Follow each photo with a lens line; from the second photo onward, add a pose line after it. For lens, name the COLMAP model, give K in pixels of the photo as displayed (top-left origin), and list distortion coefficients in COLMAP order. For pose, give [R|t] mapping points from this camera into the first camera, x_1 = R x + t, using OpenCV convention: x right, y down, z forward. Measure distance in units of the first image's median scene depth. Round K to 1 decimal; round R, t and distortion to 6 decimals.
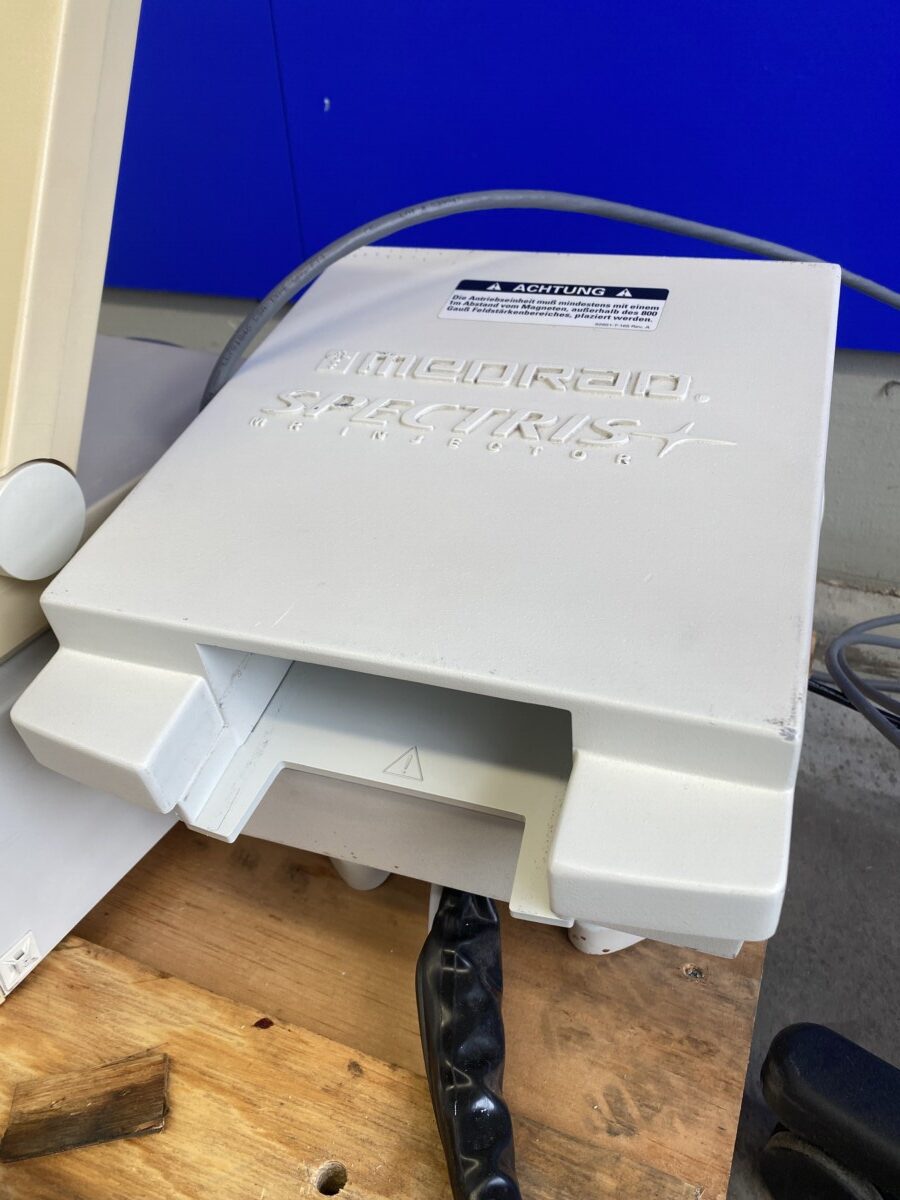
lens RADIAL K [[912.8, 0, 455.8], [0, 912.8, 586.7], [0, 0, 1]] dist [0.004552, -0.009875]
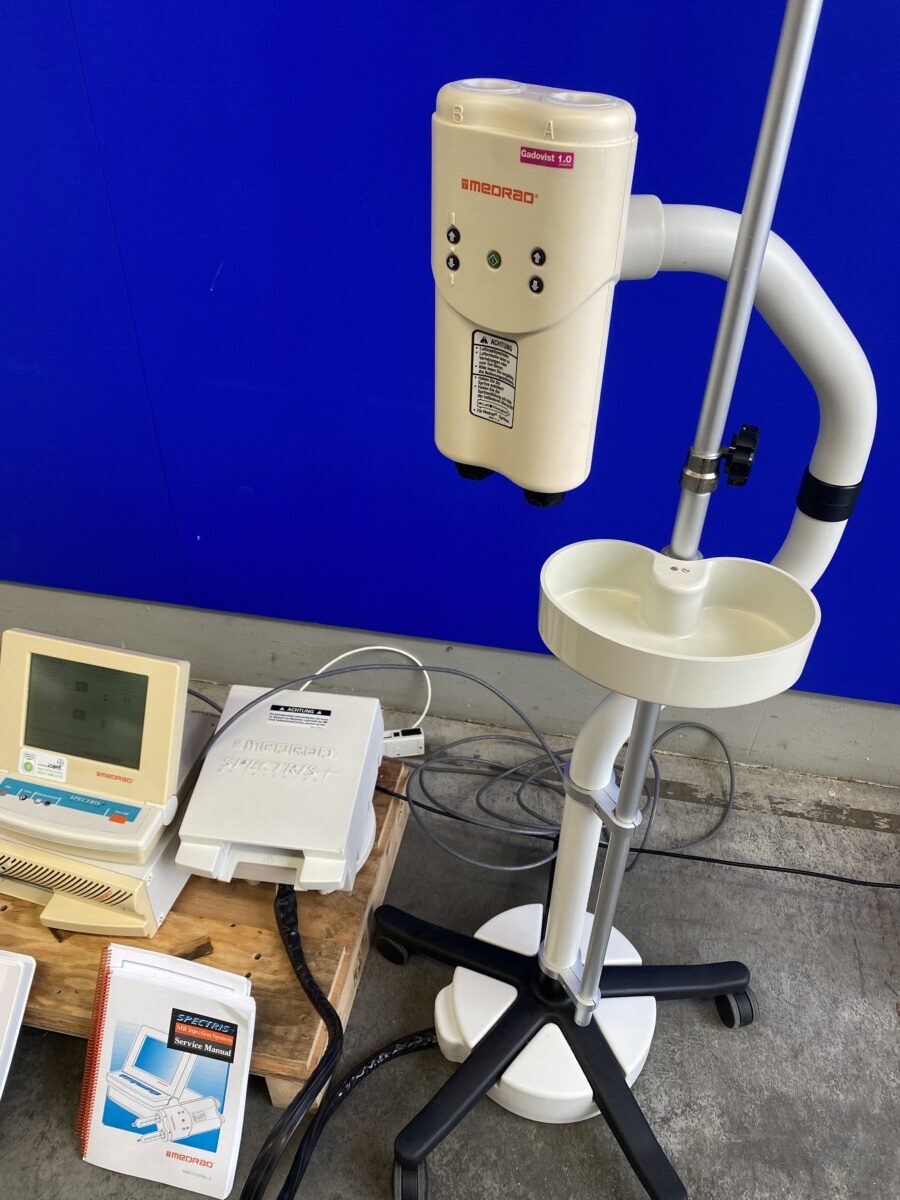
lens RADIAL K [[910.8, 0, 465.6], [0, 910.8, 590.4], [0, 0, 1]] dist [0.007048, -0.005806]
pose [[0.975115, -0.072395, 0.209546, 0.035226], [0.058386, 0.995673, 0.072293, -1.121927], [-0.213873, -0.058259, 0.975123, -2.813679]]
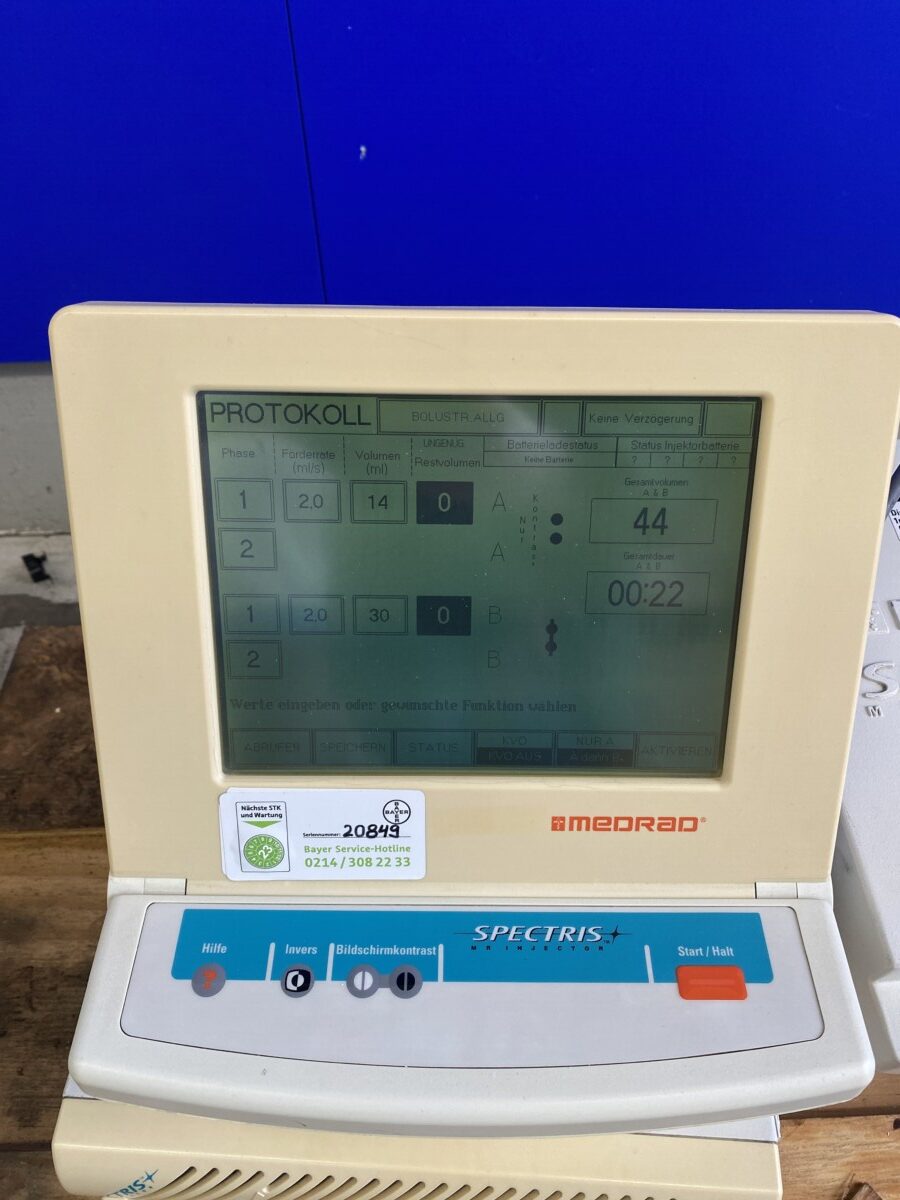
lens RADIAL K [[912.8, 0, 455.8], [0, 912.8, 586.7], [0, 0, 1]] dist [0.004552, -0.009875]
pose [[0.906365, -0.284071, 0.312741, -0.989485], [0.206221, 0.943508, 0.259358, -0.718687], [-0.368750, -0.170579, 0.913743, 0.180997]]
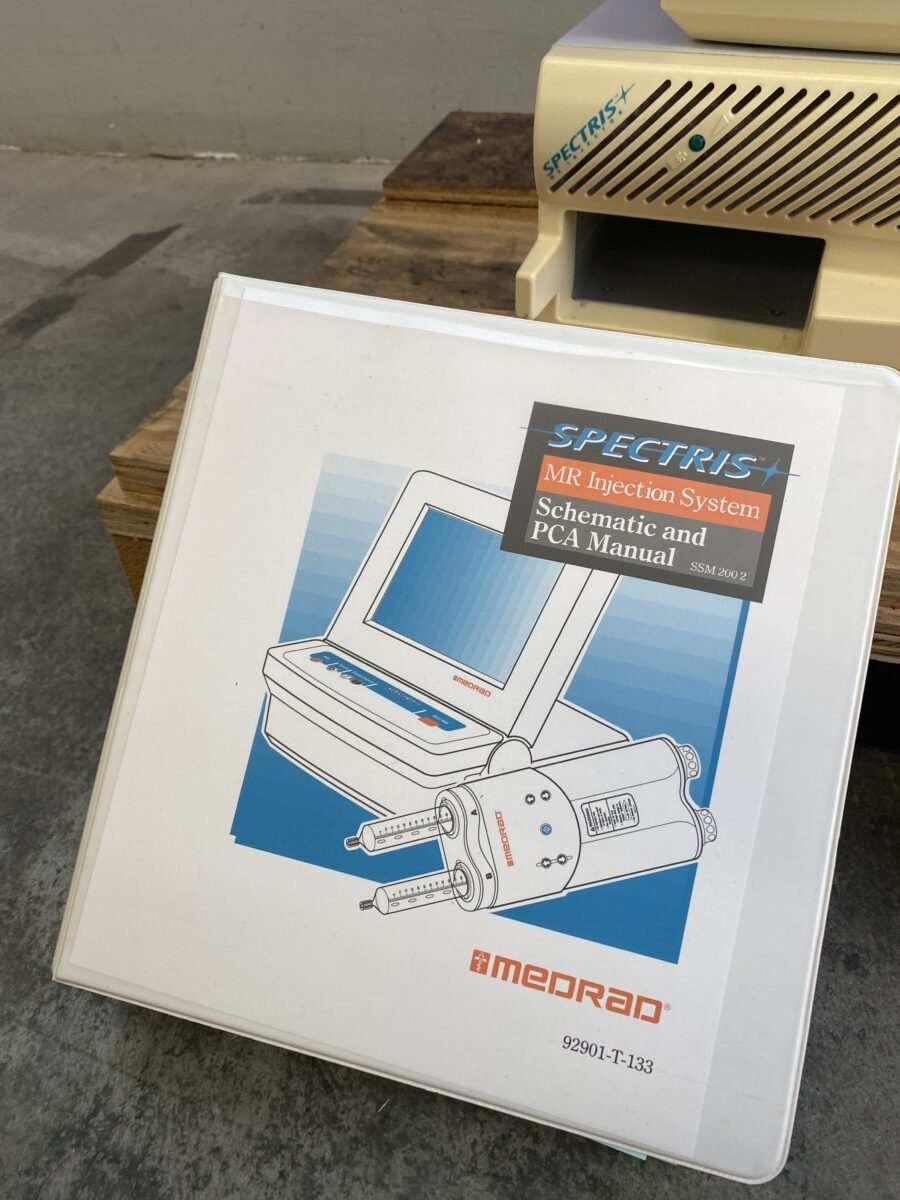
lens RADIAL K [[912.8, 0, 455.8], [0, 912.8, 586.7], [0, 0, 1]] dist [0.004552, -0.009875]
pose [[0.993842, -0.083869, 0.072421, -1.486919], [0.071890, 0.985364, 0.154565, 0.472034], [-0.084324, -0.148407, 0.985325, -0.015588]]
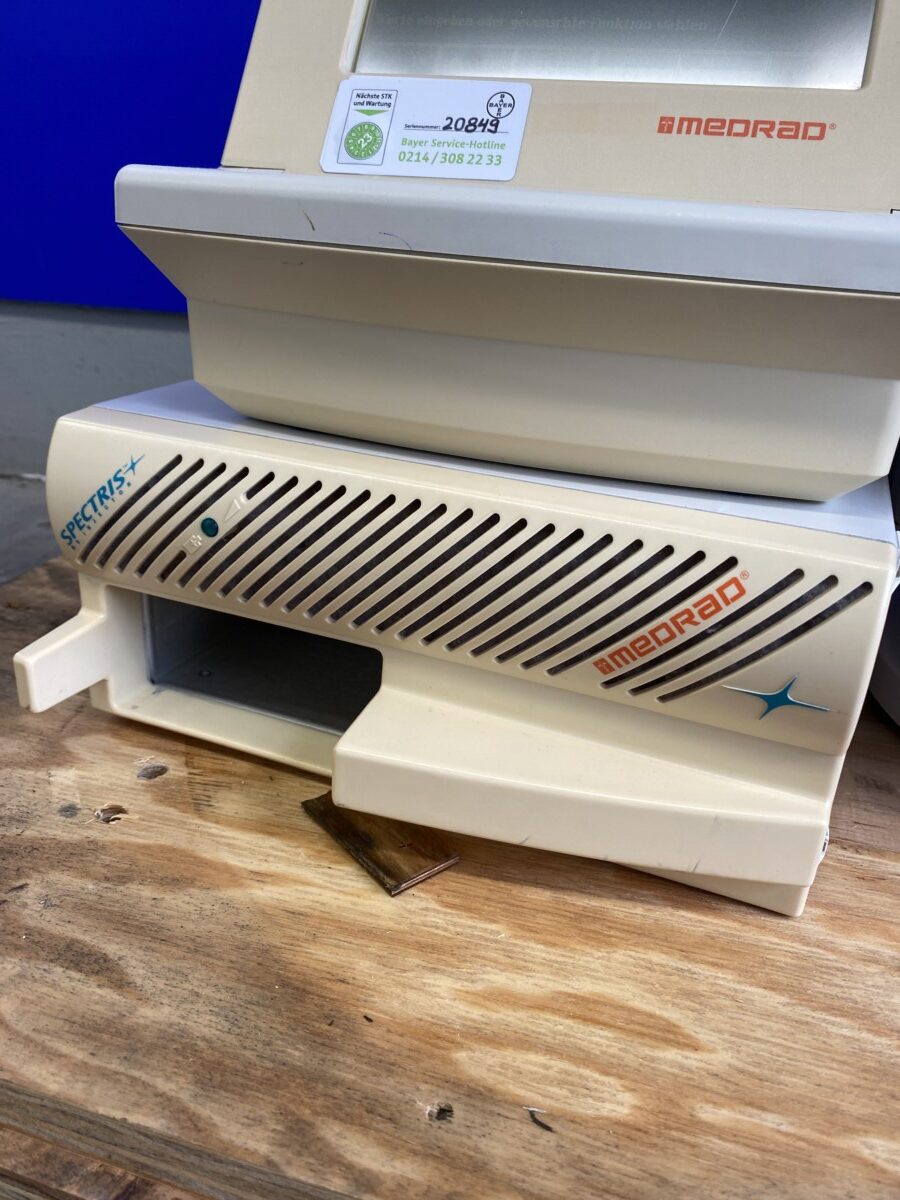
lens RADIAL K [[912.8, 0, 455.8], [0, 912.8, 586.7], [0, 0, 1]] dist [0.004552, -0.009875]
pose [[0.990298, 0.032624, 0.135078, -0.970028], [-0.007258, 0.982868, -0.184167, 0.360309], [-0.138772, 0.181399, 0.973569, 0.221459]]
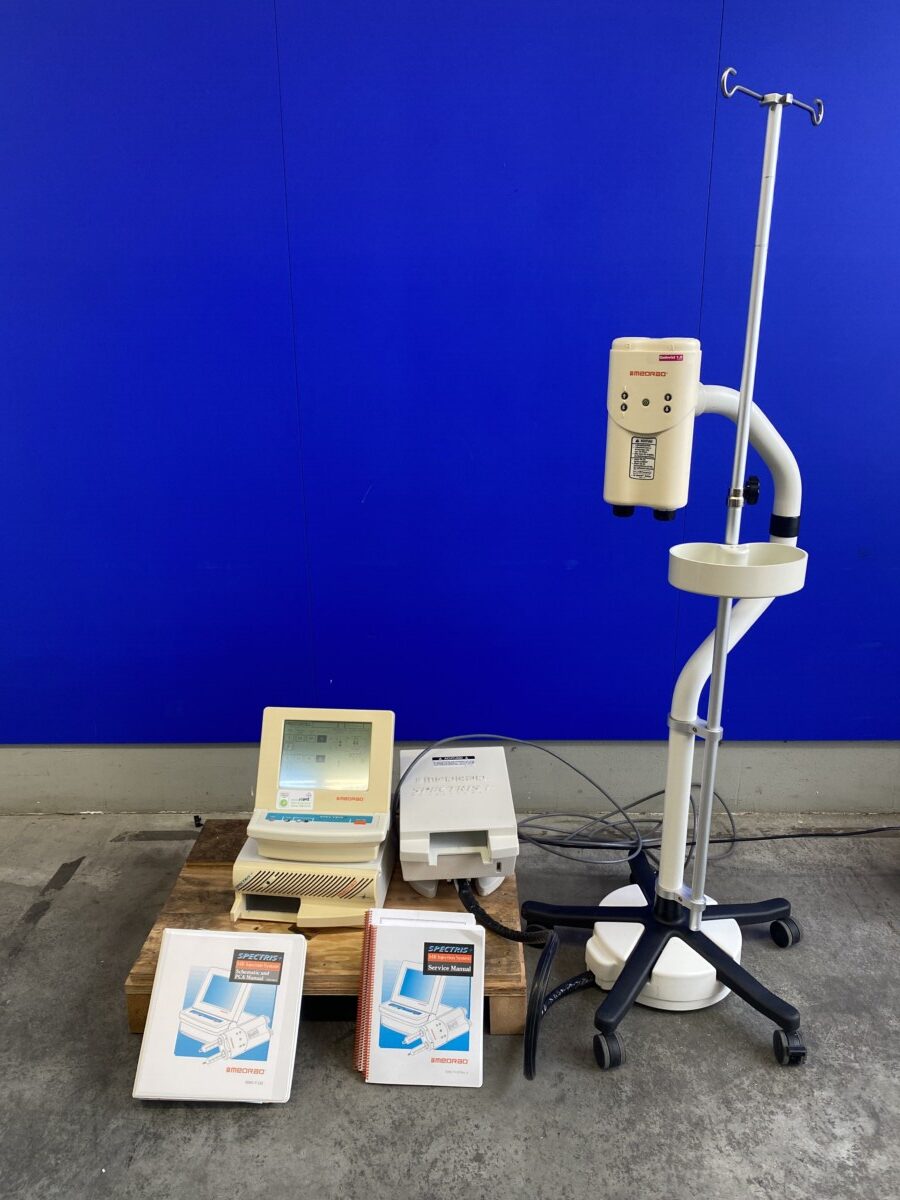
lens RADIAL K [[912.8, 0, 455.8], [0, 912.8, 586.7], [0, 0, 1]] dist [0.004552, -0.009875]
pose [[0.921395, -0.070724, 0.382137, -1.936503], [0.179807, 0.949306, -0.257851, 0.082710], [-0.344528, 0.306294, 0.887403, -4.196574]]
